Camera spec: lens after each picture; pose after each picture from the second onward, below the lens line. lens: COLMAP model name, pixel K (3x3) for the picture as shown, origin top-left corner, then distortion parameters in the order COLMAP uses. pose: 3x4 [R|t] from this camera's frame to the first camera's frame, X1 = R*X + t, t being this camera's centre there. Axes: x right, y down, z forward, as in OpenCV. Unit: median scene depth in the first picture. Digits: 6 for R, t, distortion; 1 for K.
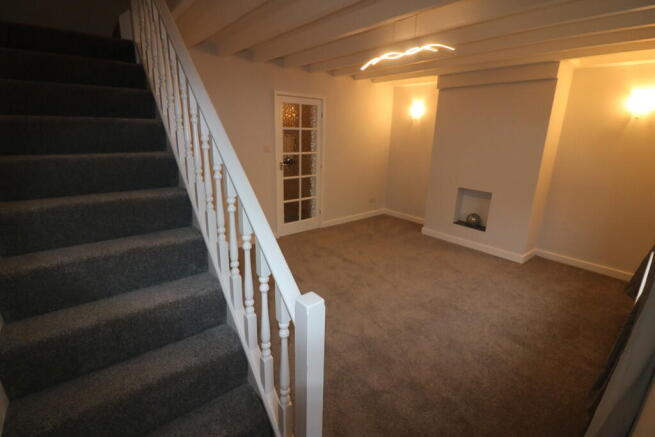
lens RADIAL K [[306.3, 0, 325.6], [0, 306.3, 212.0], [0, 0, 1]] dist [0.003595, -0.013470]
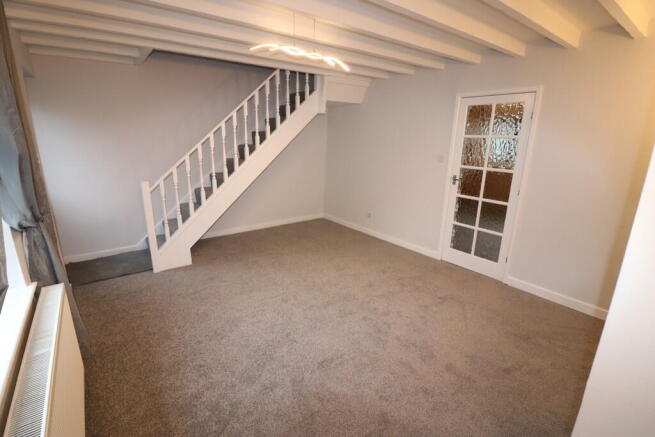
lens RADIAL K [[306.3, 0, 325.6], [0, 306.3, 212.0], [0, 0, 1]] dist [0.003595, -0.013470]
pose [[-0.044789, 0.211712, -0.976305, 0.821760], [-0.287803, 0.933117, 0.215550, -0.165441], [0.956642, 0.290638, 0.019138, 0.747742]]
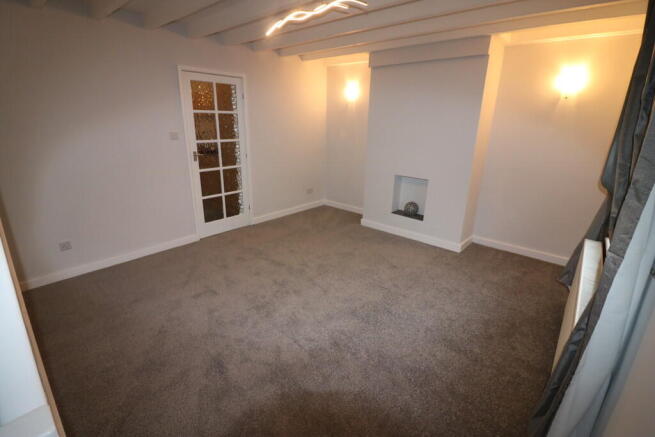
lens RADIAL K [[306.3, 0, 325.6], [0, 306.3, 212.0], [0, 0, 1]] dist [0.003595, -0.013470]
pose [[0.988285, -0.050453, 0.144042, 0.093630], [0.044971, 0.998144, 0.041071, -0.016441], [-0.145847, -0.034112, 0.988719, 0.114104]]
